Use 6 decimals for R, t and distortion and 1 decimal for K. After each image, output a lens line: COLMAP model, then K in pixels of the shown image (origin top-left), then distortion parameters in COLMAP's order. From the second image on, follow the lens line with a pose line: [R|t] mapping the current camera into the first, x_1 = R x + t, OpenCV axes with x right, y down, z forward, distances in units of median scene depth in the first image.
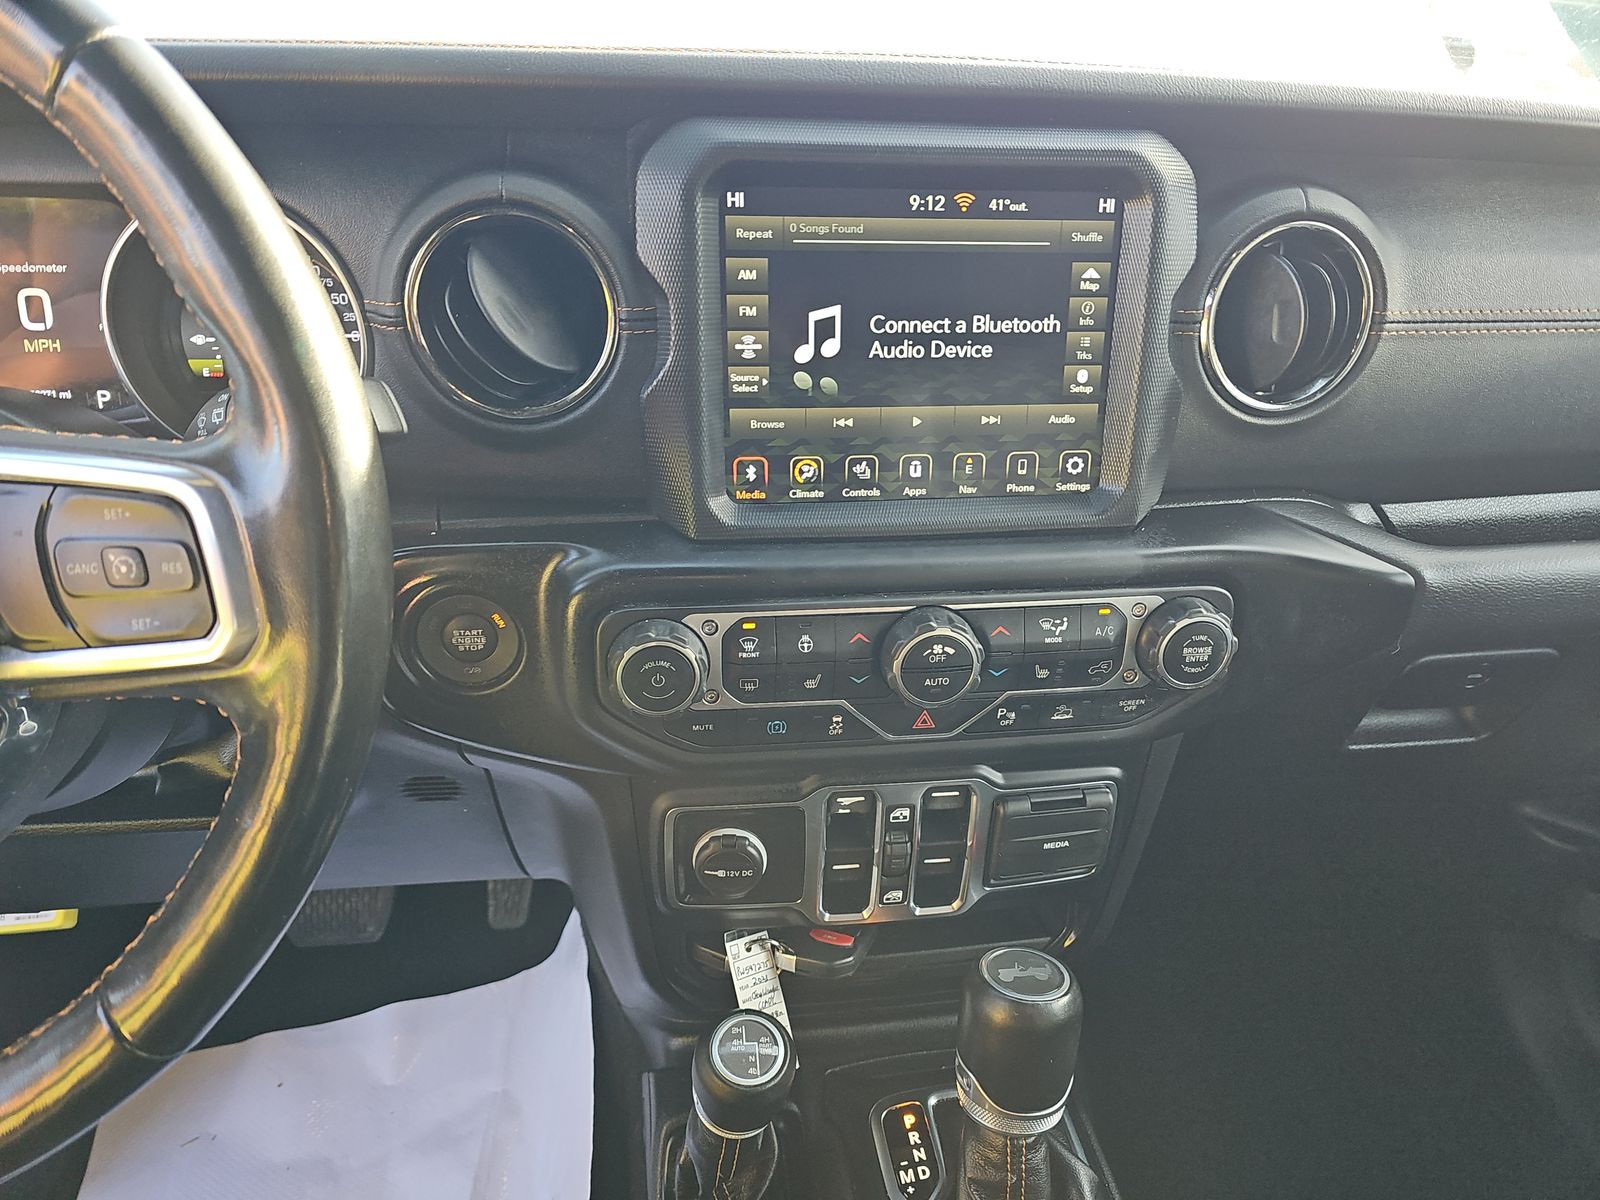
lens RADIAL K [[1083.1, 0, 786.6], [0, 1083.1, 641.9], [0, 0, 1]] dist [0.023489, -0.022315]
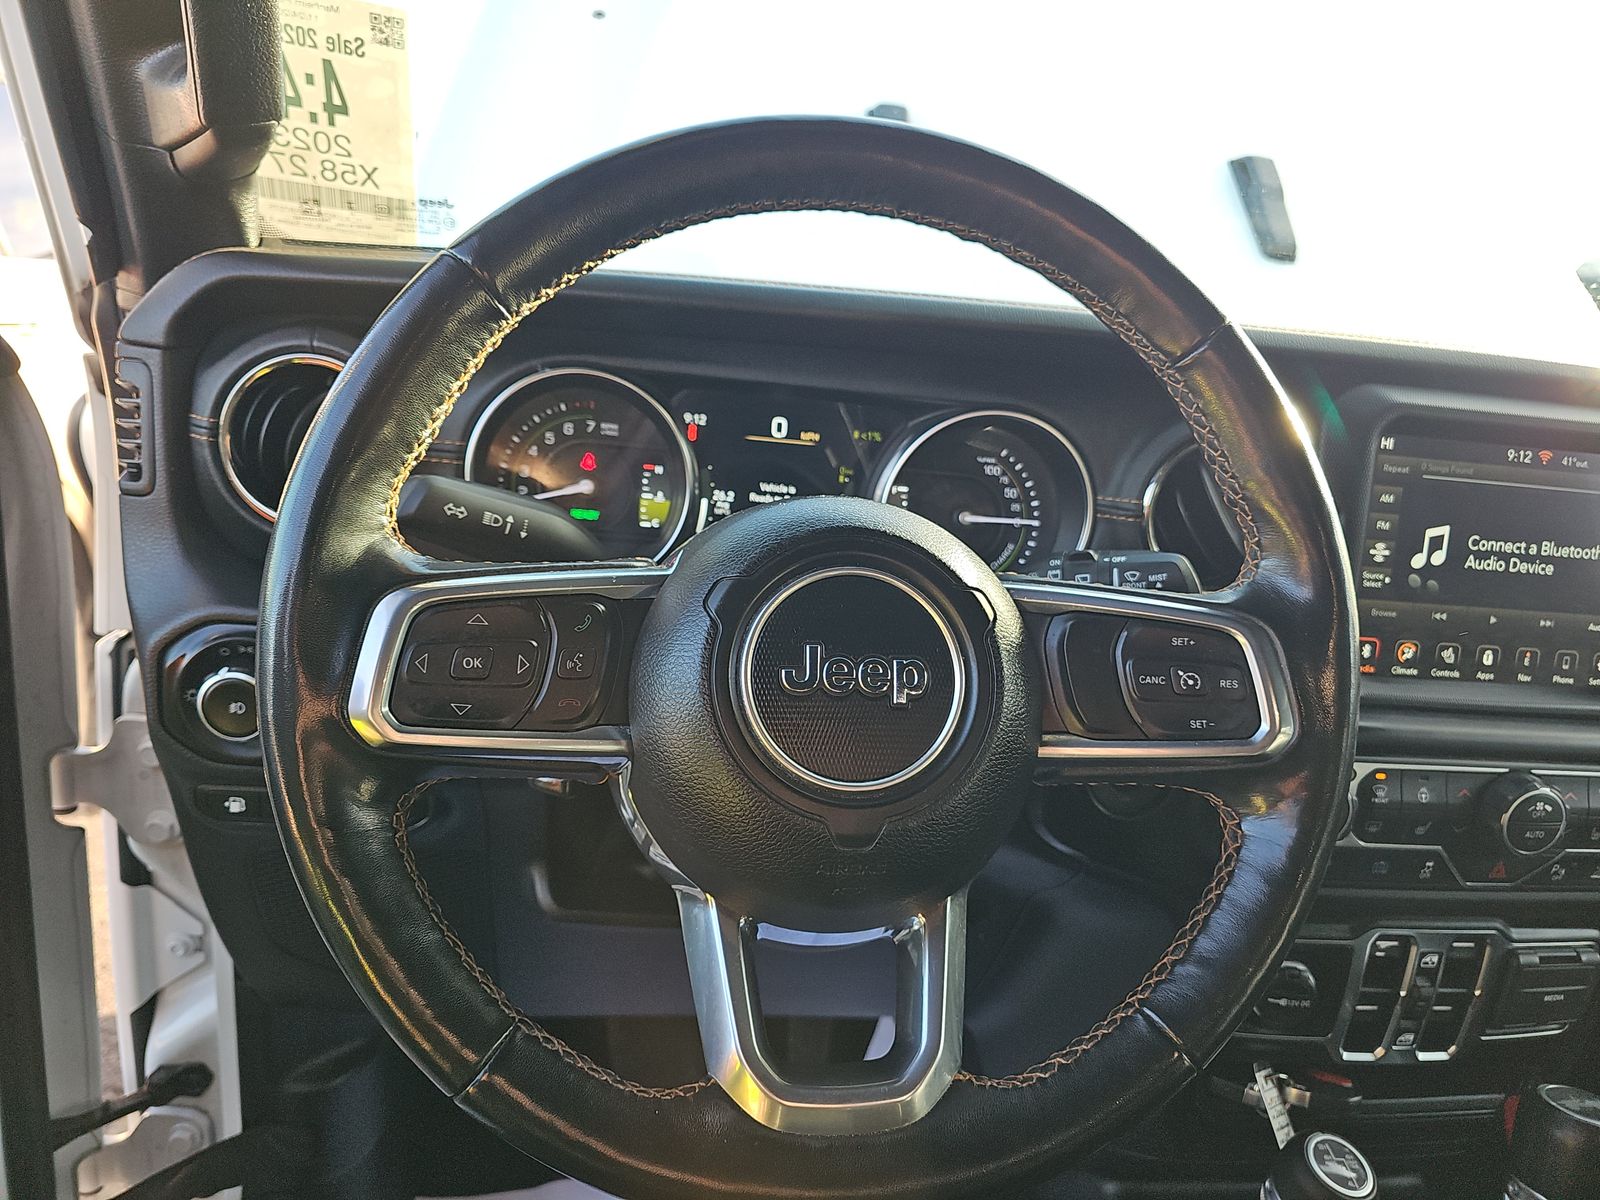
lens RADIAL K [[1083.1, 0, 800.5], [0, 1083.1, 602.2], [0, 0, 1]] dist [0.023489, -0.022315]
pose [[0.996947, 0.072138, 0.029869, -0.725028], [-0.063993, 0.974131, -0.216734, 0.100085], [-0.044731, 0.214161, 0.975774, -0.189462]]
